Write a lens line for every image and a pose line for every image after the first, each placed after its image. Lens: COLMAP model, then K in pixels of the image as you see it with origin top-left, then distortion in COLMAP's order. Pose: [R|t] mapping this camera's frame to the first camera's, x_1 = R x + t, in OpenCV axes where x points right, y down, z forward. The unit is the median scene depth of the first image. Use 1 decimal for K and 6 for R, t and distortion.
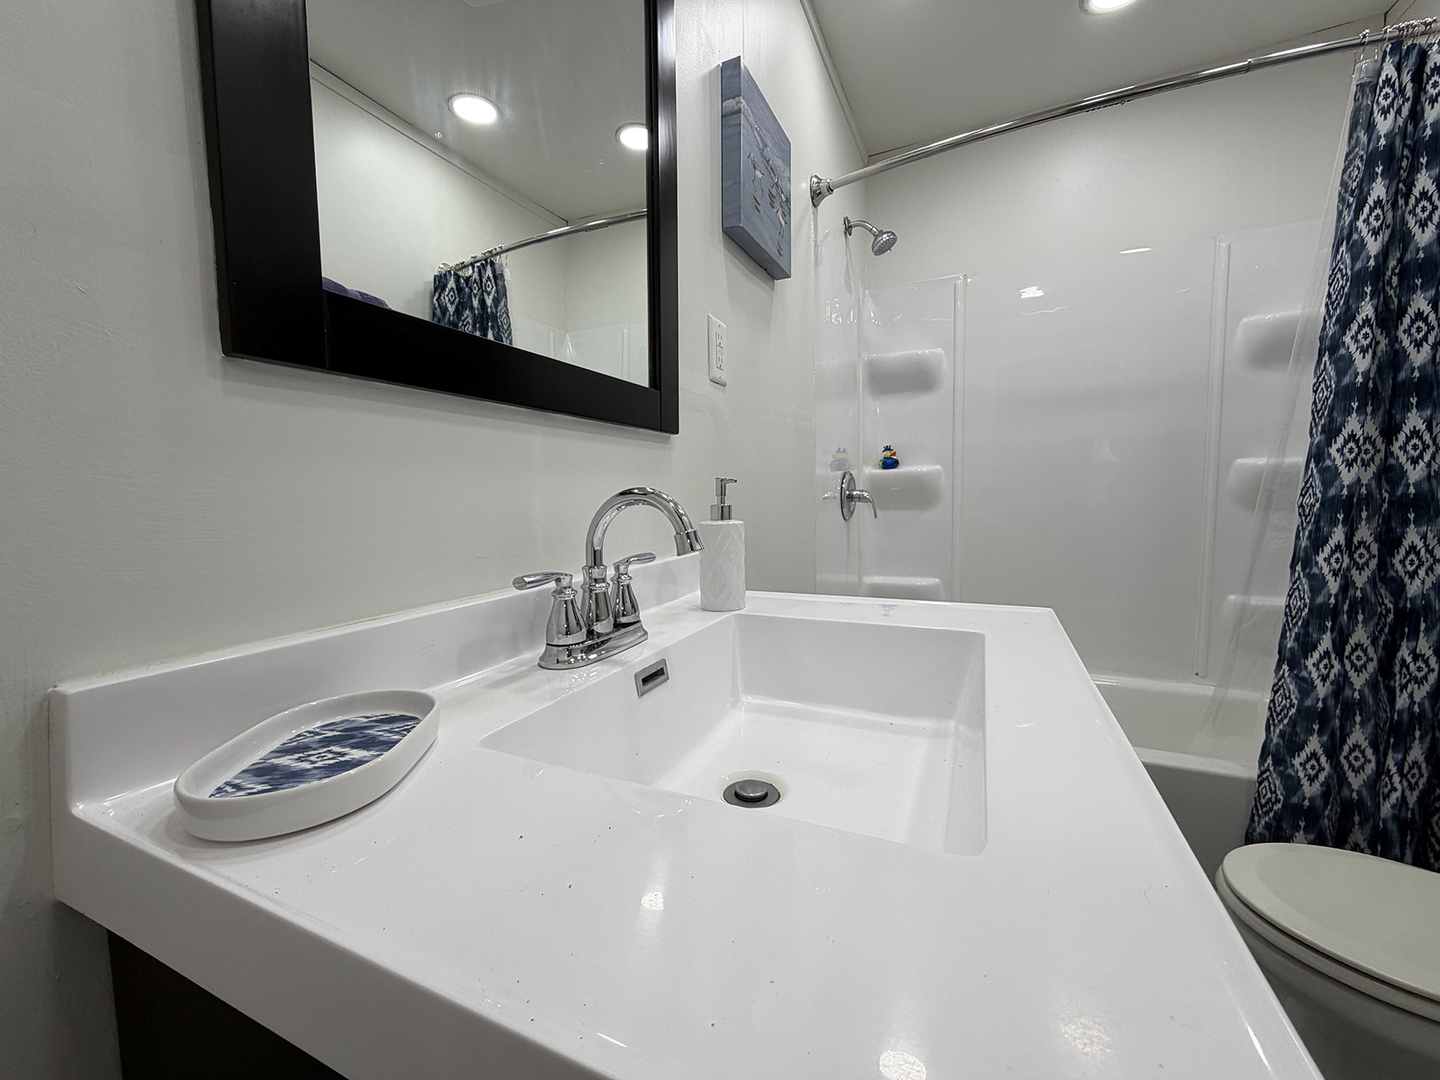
lens RADIAL K [[577.0, 0, 718.5], [0, 577.0, 541.8], [0, 0, 1]] dist [-0.003041, -0.000133]
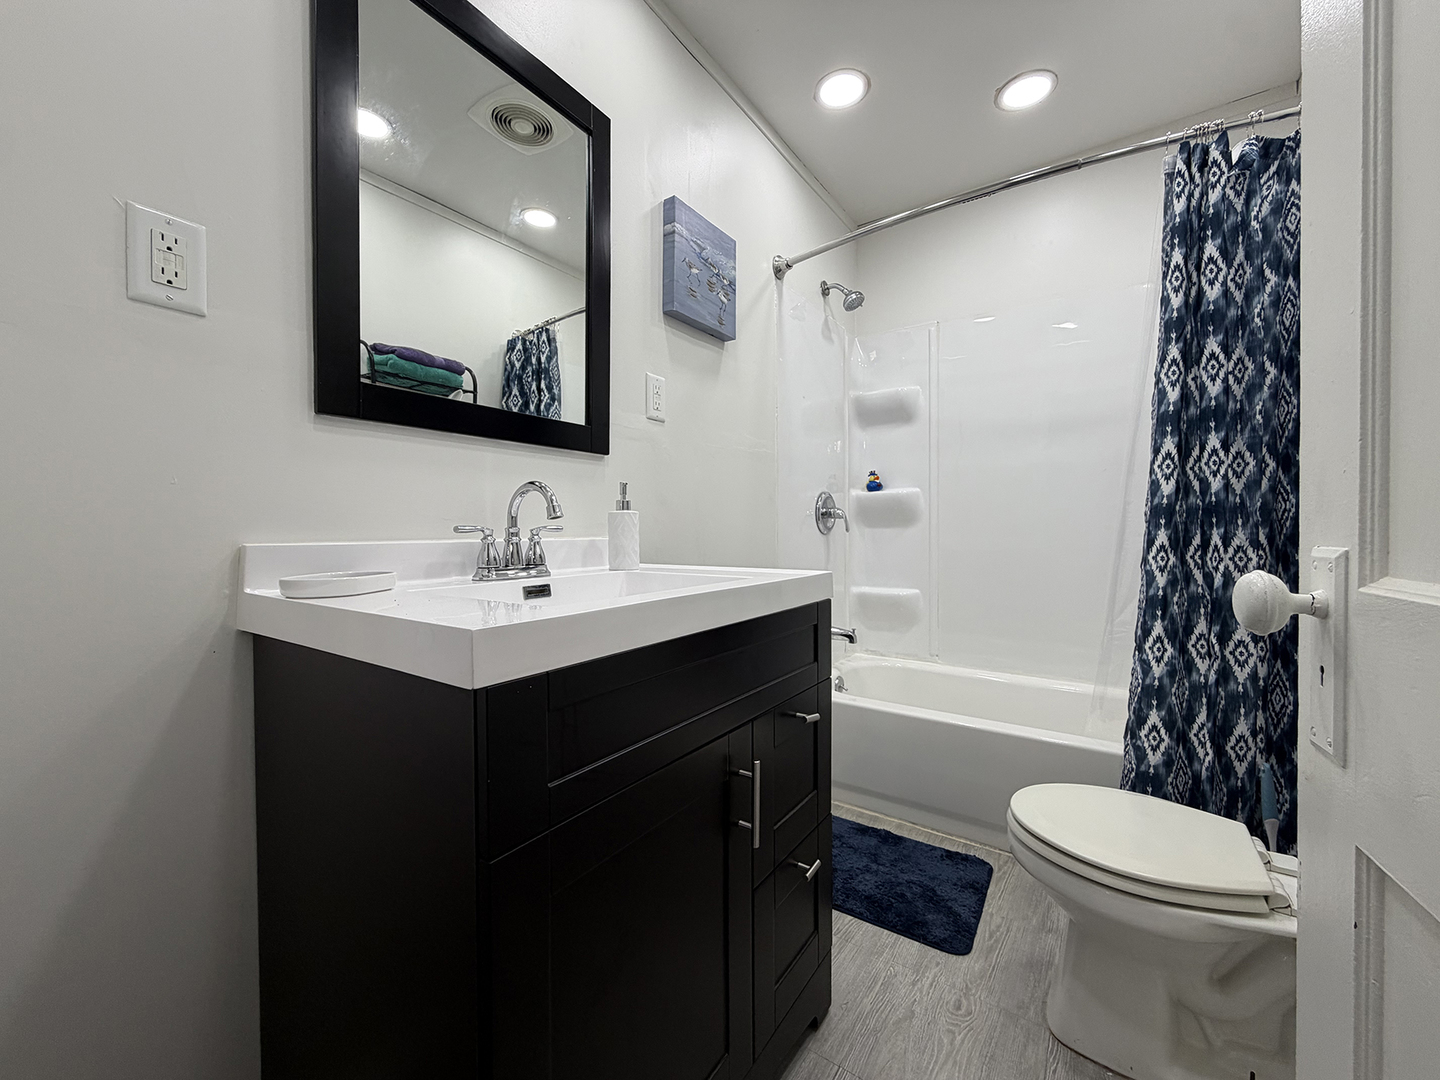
lens RADIAL K [[577.0, 0, 718.9], [0, 577.0, 540.5], [0, 0, 1]] dist [-0.003041, -0.000133]
pose [[0.986918, 0.017067, -0.160317, 0.355589], [-0.026701, 0.997952, -0.058135, 0.087446], [0.158996, 0.061655, 0.985352, -0.313804]]
